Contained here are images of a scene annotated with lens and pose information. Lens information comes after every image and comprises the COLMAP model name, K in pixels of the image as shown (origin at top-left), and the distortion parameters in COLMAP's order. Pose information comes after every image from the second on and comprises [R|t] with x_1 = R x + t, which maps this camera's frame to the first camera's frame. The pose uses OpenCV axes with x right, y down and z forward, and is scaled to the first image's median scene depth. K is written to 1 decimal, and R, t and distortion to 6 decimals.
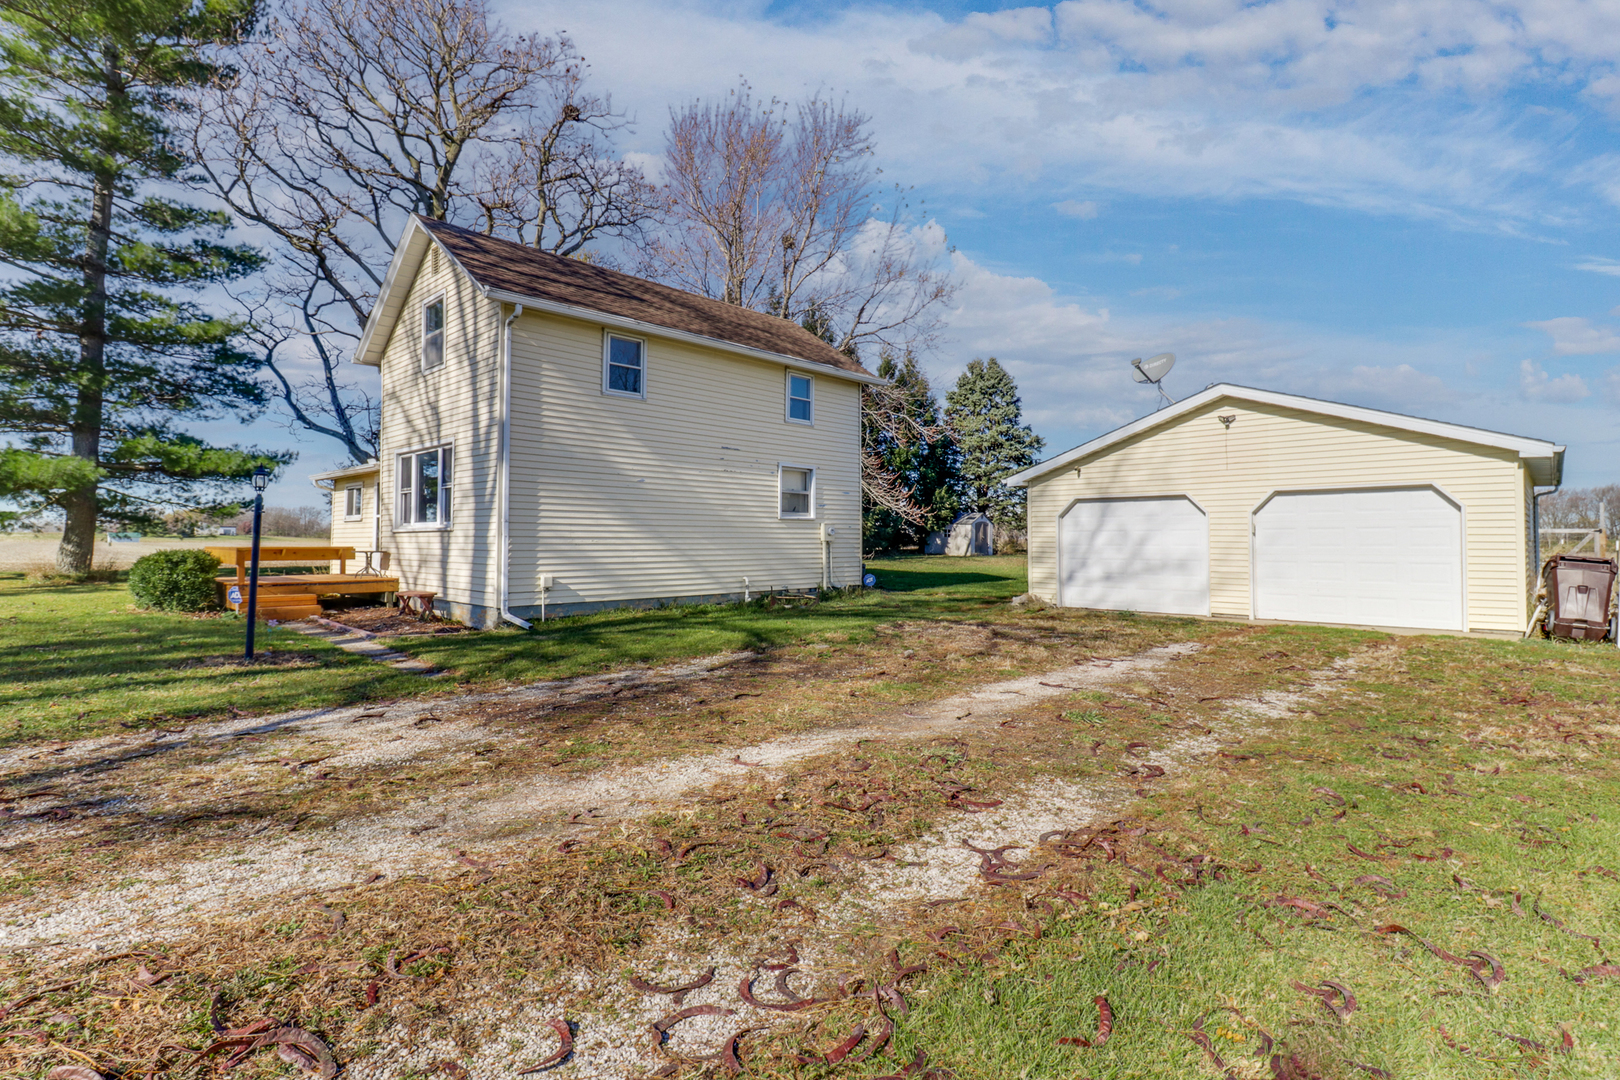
lens RADIAL K [[794.6, 0, 811.5], [0, 794.6, 516.5], [0, 0, 1]] dist [-0.000218, -0.001340]
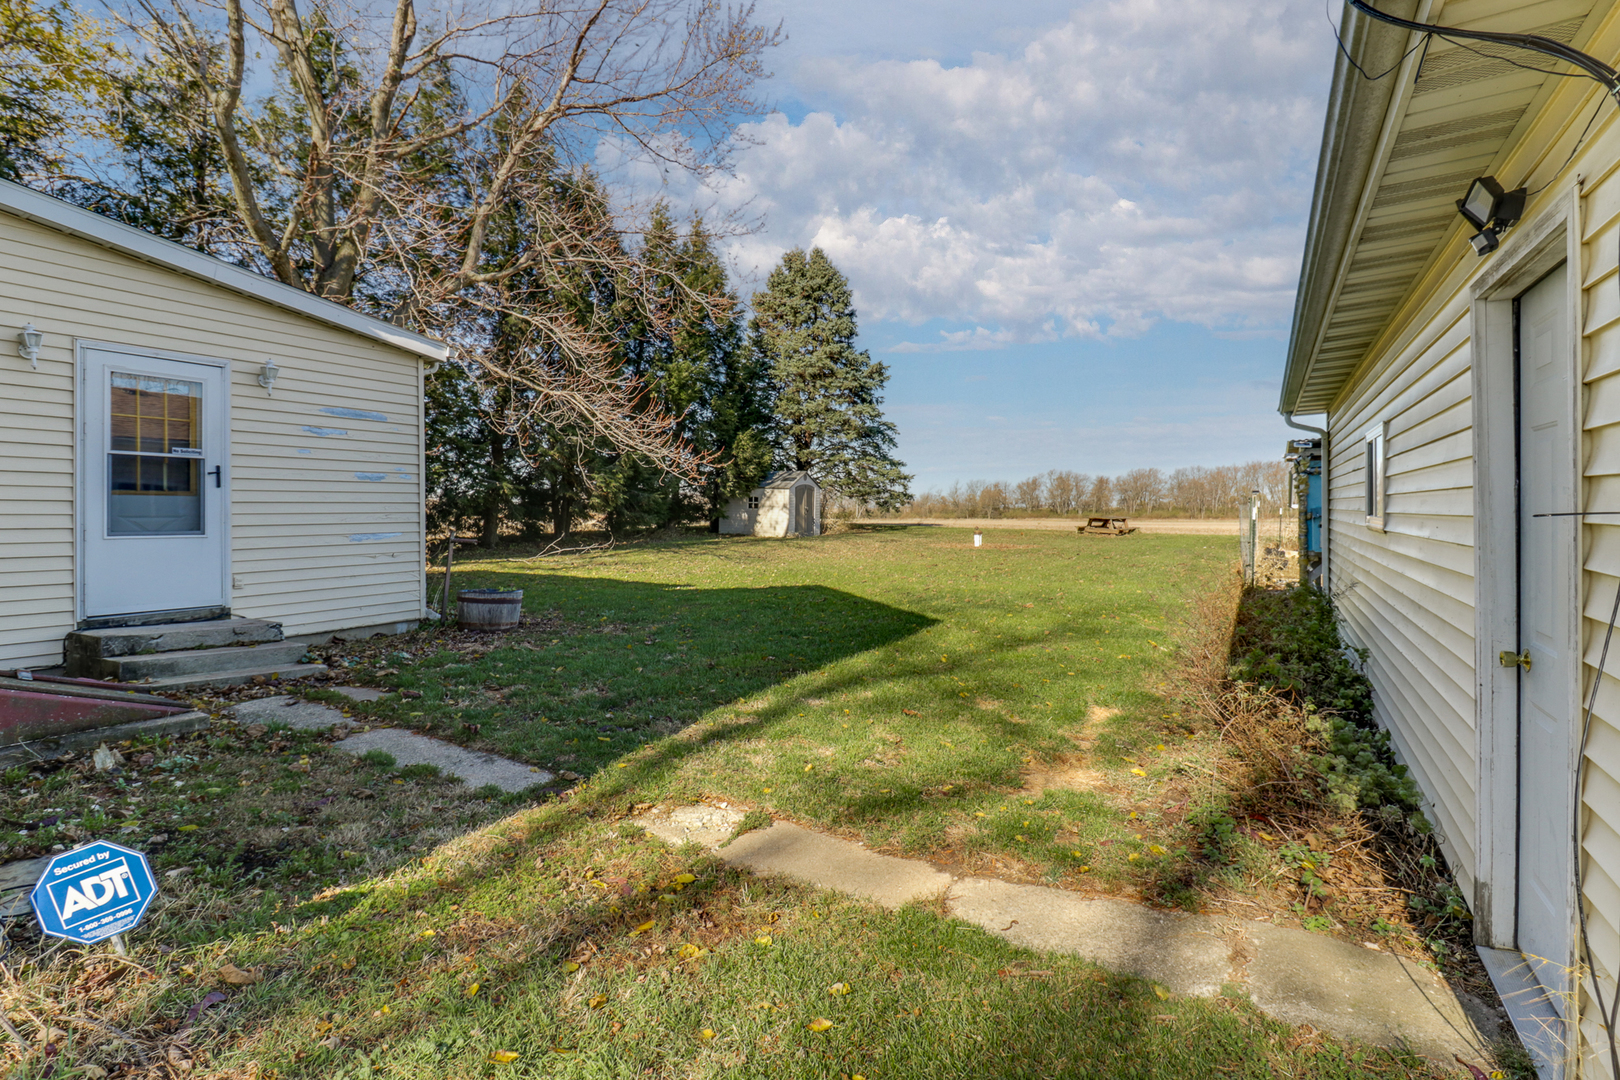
lens RADIAL K [[794.6, 0, 811.5], [0, 794.6, 516.5], [0, 0, 1]] dist [-0.000218, -0.001340]
pose [[0.971748, -0.007896, 0.235888, 0.091070], [-0.001228, 0.999258, 0.038507, 0.011471], [-0.236016, -0.037708, 0.971017, 0.511038]]
